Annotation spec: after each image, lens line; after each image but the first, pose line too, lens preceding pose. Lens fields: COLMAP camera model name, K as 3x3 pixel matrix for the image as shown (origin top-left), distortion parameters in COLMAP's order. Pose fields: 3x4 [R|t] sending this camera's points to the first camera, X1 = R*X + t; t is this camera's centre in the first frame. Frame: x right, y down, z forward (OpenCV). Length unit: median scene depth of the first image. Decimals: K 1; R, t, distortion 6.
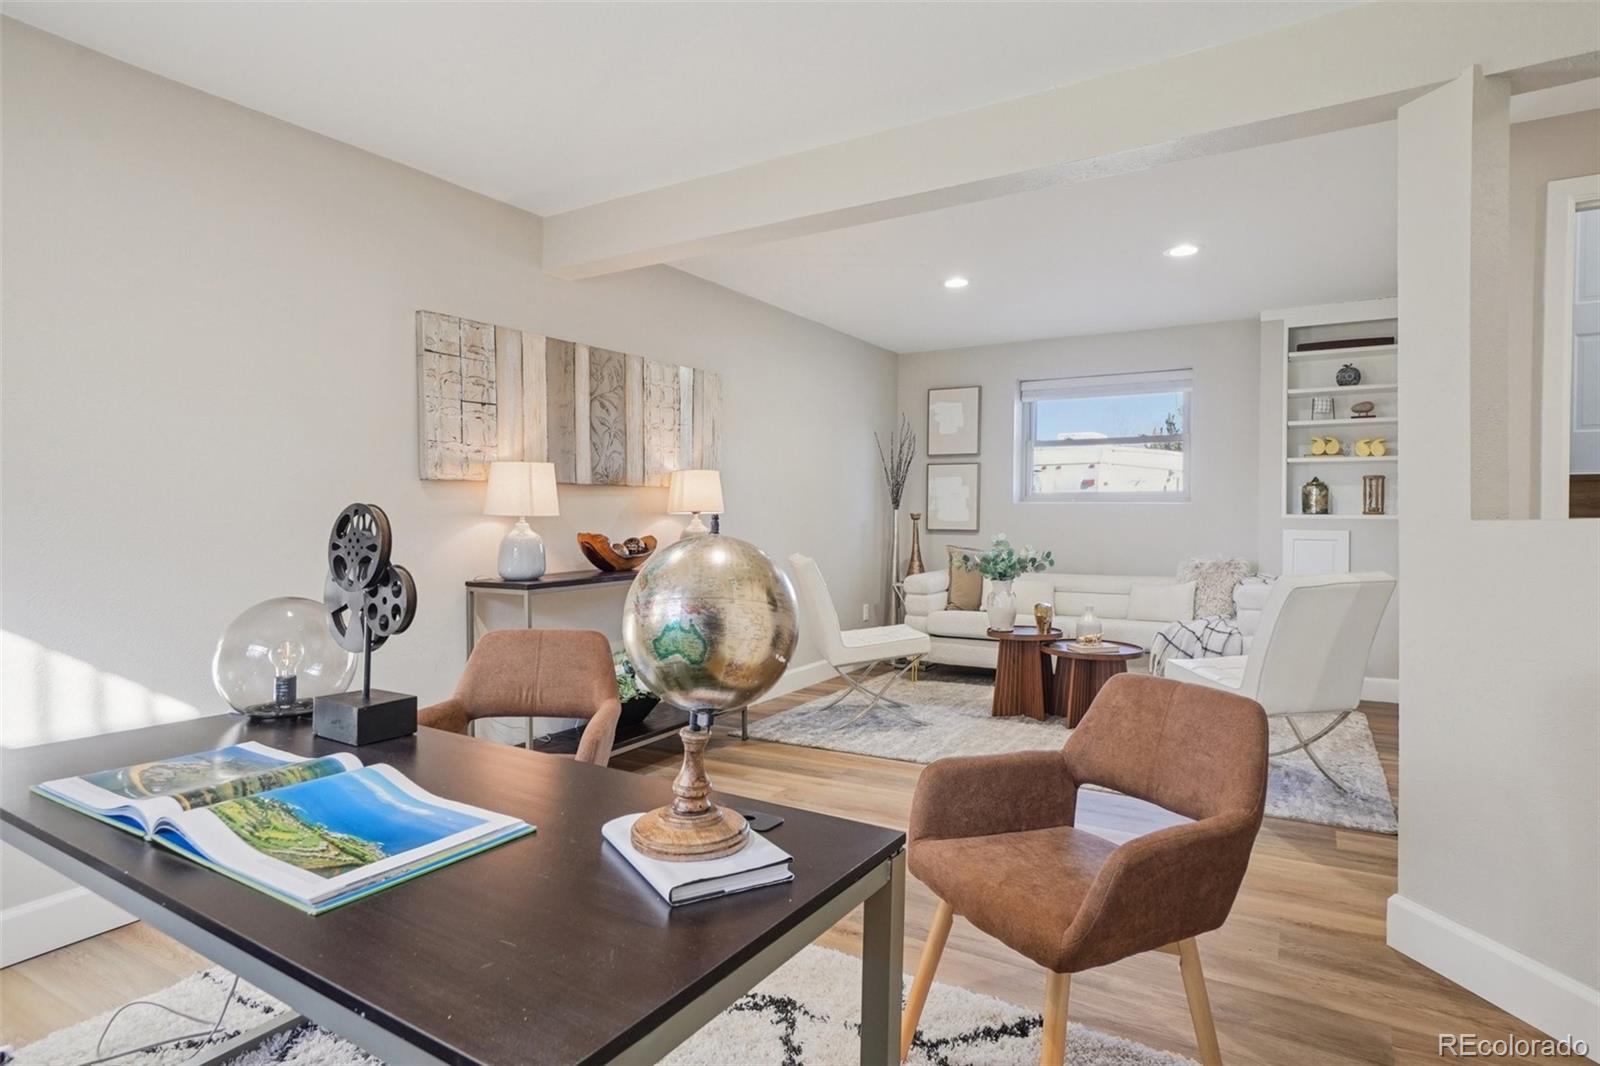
lens RADIAL K [[842.2, 0, 806.0], [0, 842.2, 533.8], [0, 0, 1]] dist [-0.028834, 0.006404]
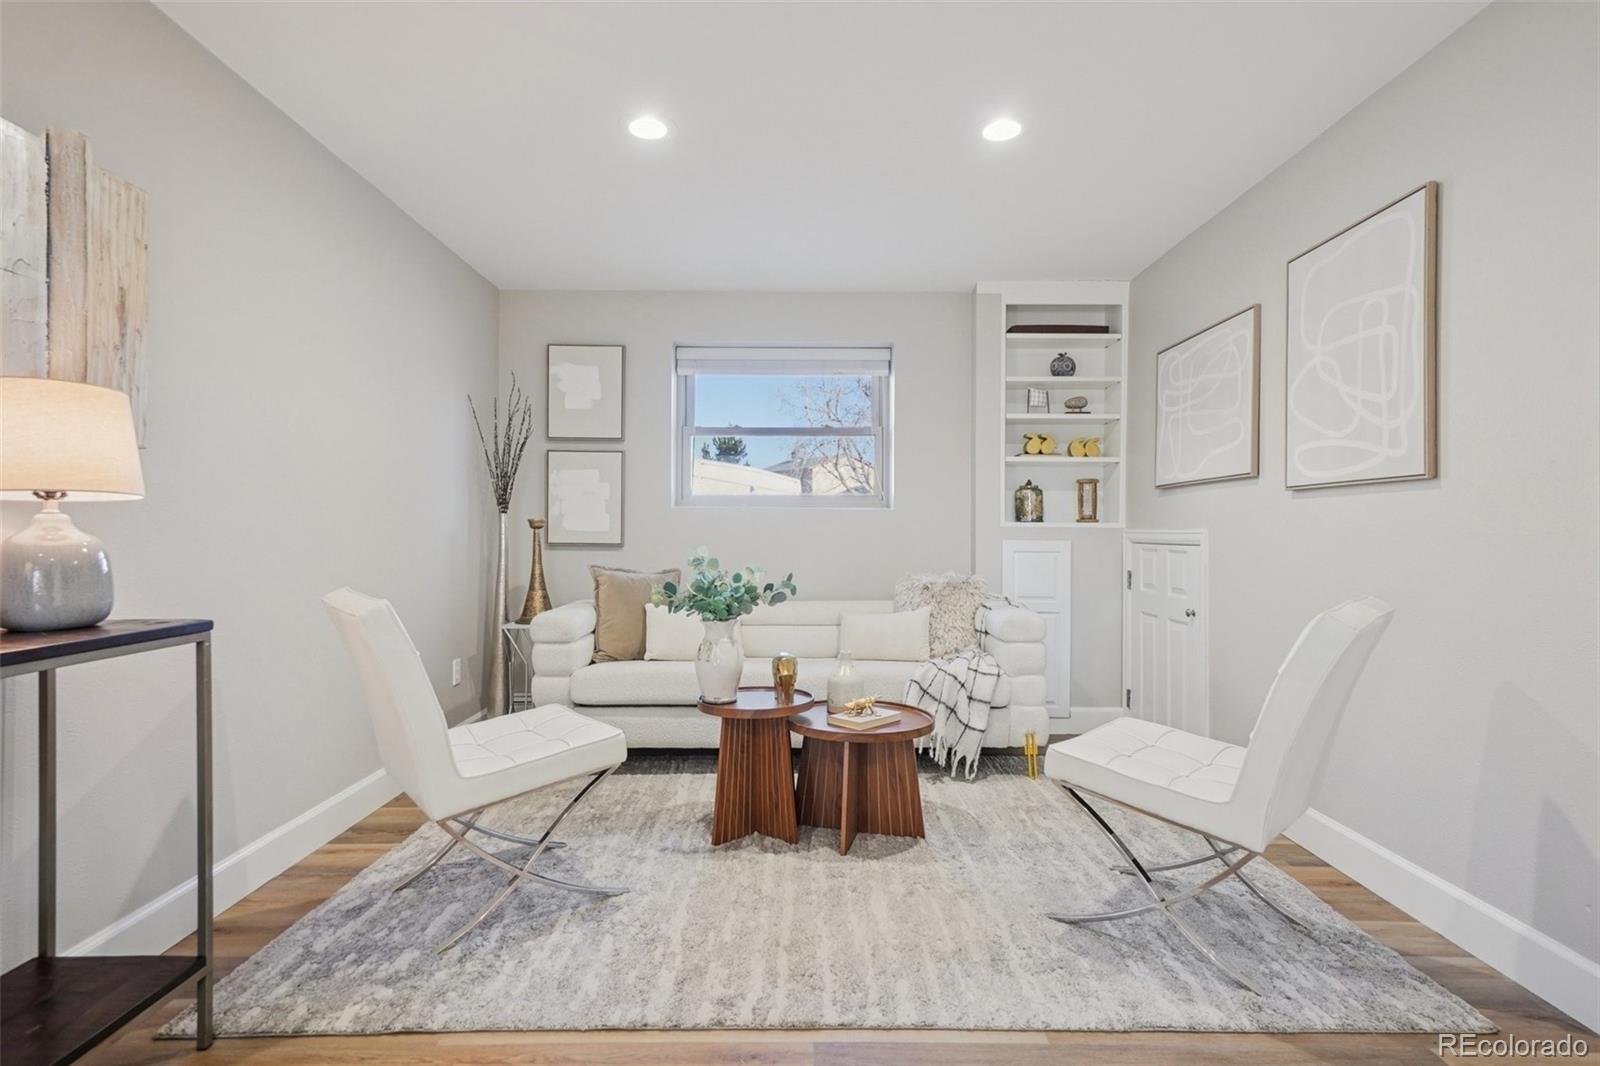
lens RADIAL K [[802.6, 0, 809.8], [0, 802.6, 540.1], [0, 0, 1]] dist [-0.003873, -0.000250]
pose [[0.857087, -0.001979, 0.515167, -0.016246], [0.009431, 0.999885, -0.011849, 0.002638], [-0.515085, 0.015014, 0.857008, 0.408037]]
